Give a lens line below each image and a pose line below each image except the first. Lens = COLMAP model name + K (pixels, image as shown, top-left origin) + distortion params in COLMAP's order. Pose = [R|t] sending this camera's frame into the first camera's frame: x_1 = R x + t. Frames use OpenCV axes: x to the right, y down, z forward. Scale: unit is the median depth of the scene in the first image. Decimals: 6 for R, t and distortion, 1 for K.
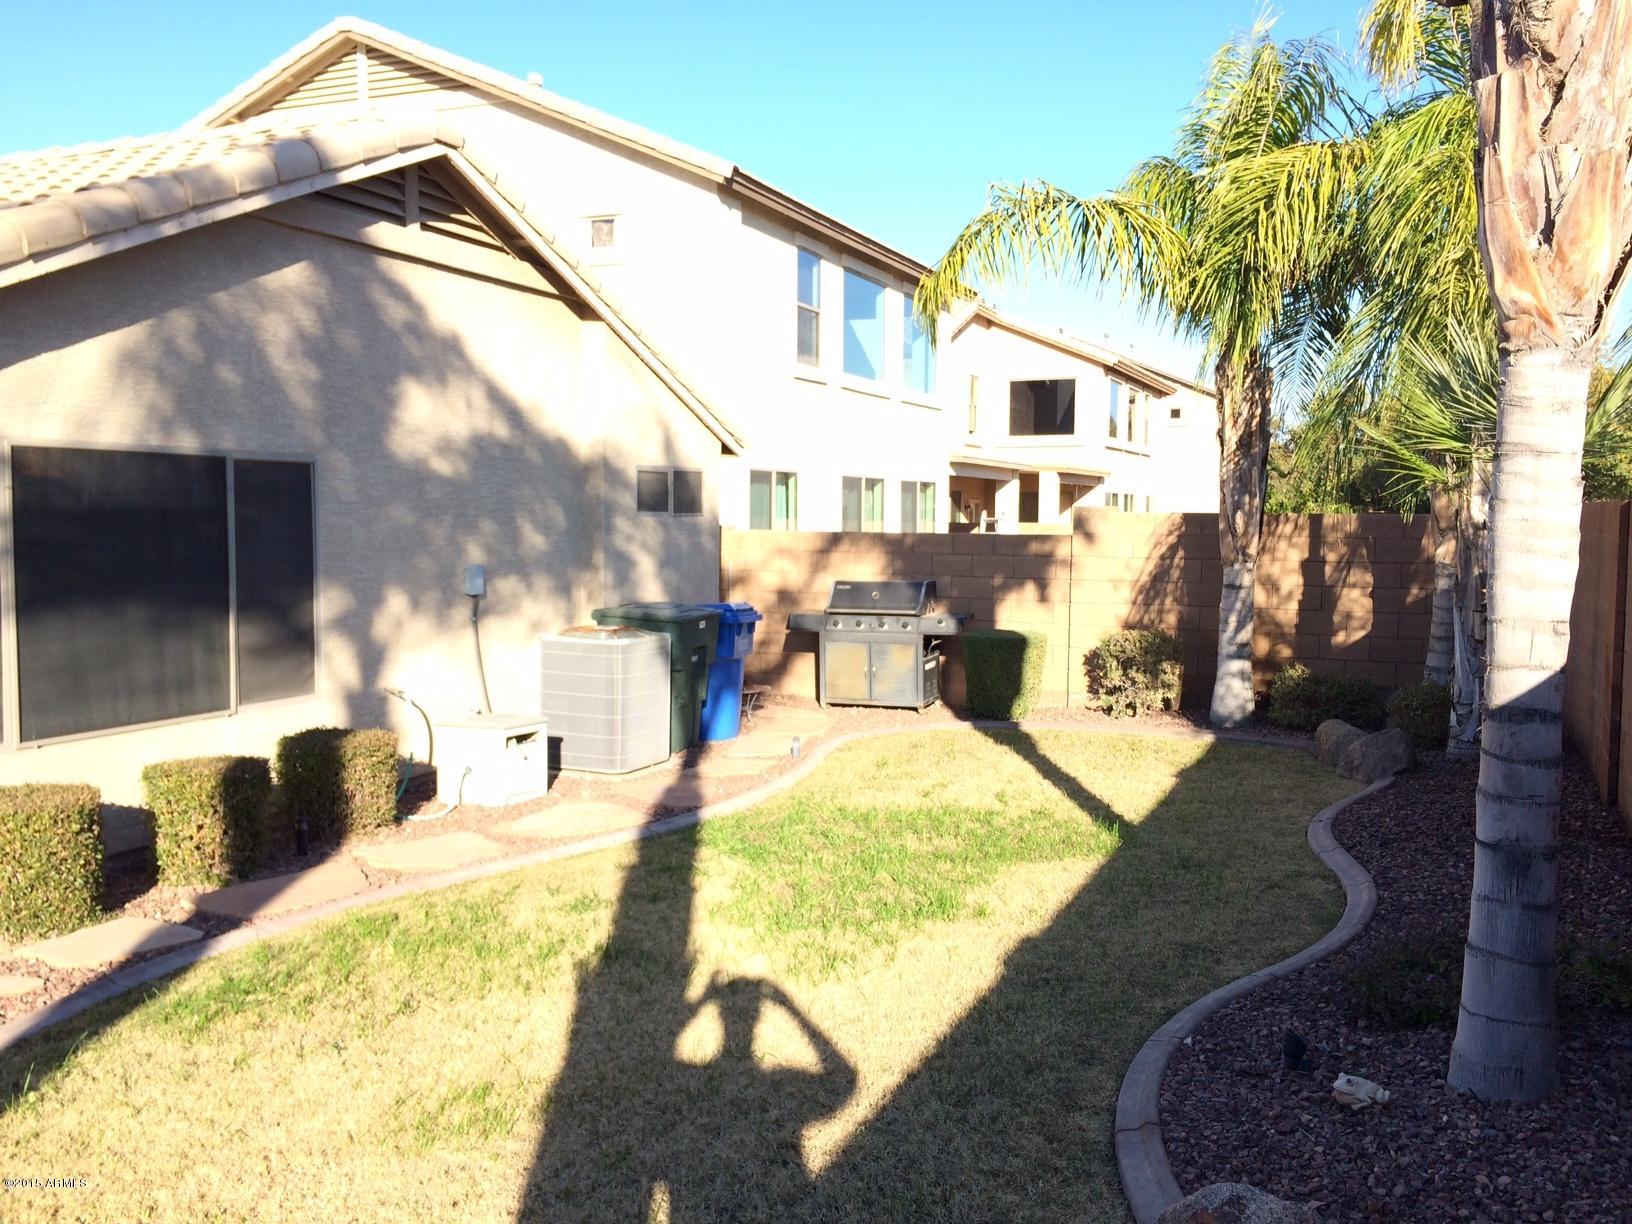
lens RADIAL K [[1413.5, 0, 829.1], [0, 1413.5, 614.6], [0, 0, 1]] dist [-0.000074, -0.002334]
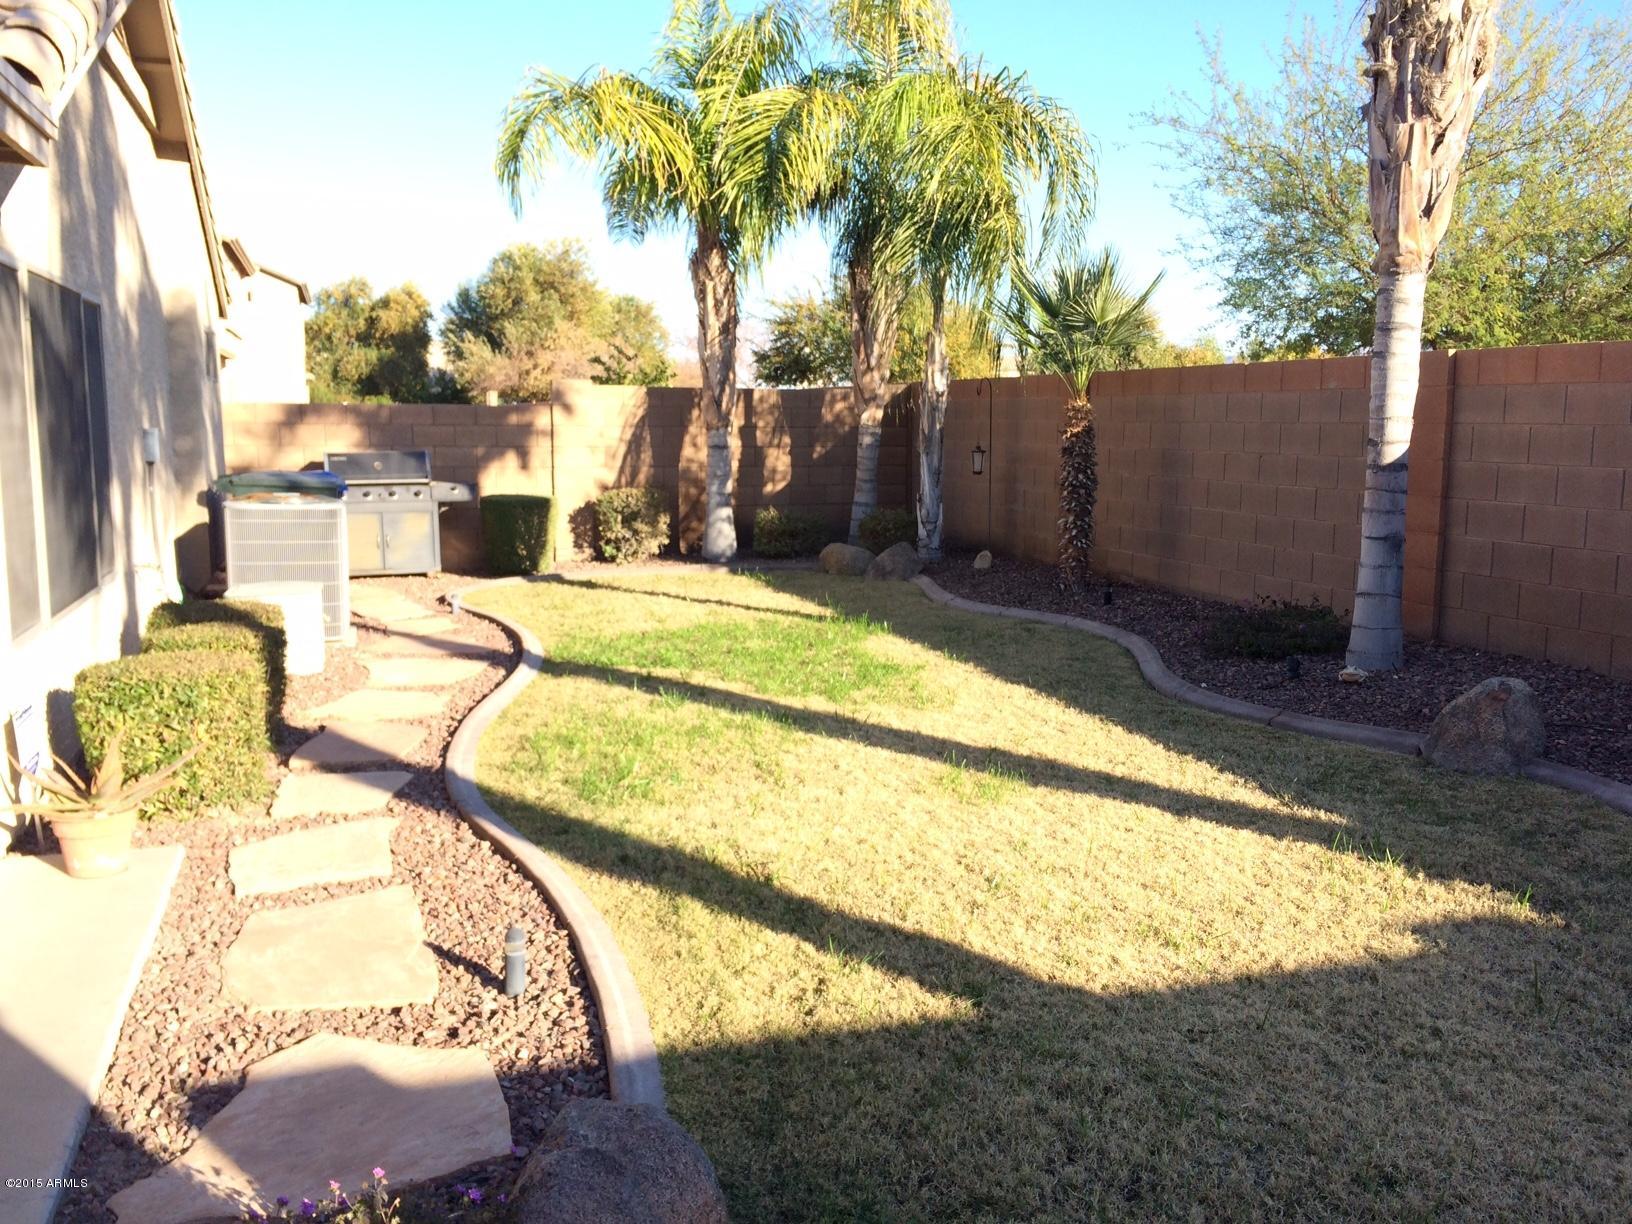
lens RADIAL K [[1405.8, 0, 816.0], [0, 1405.8, 612.0], [0, 0, 1]] dist [0.019416, 0.003570]
pose [[0.740756, -0.094349, 0.665116, -0.451684], [0.049639, 0.995069, 0.085870, 0.020560], [-0.669938, -0.030593, 0.741787, 0.035149]]
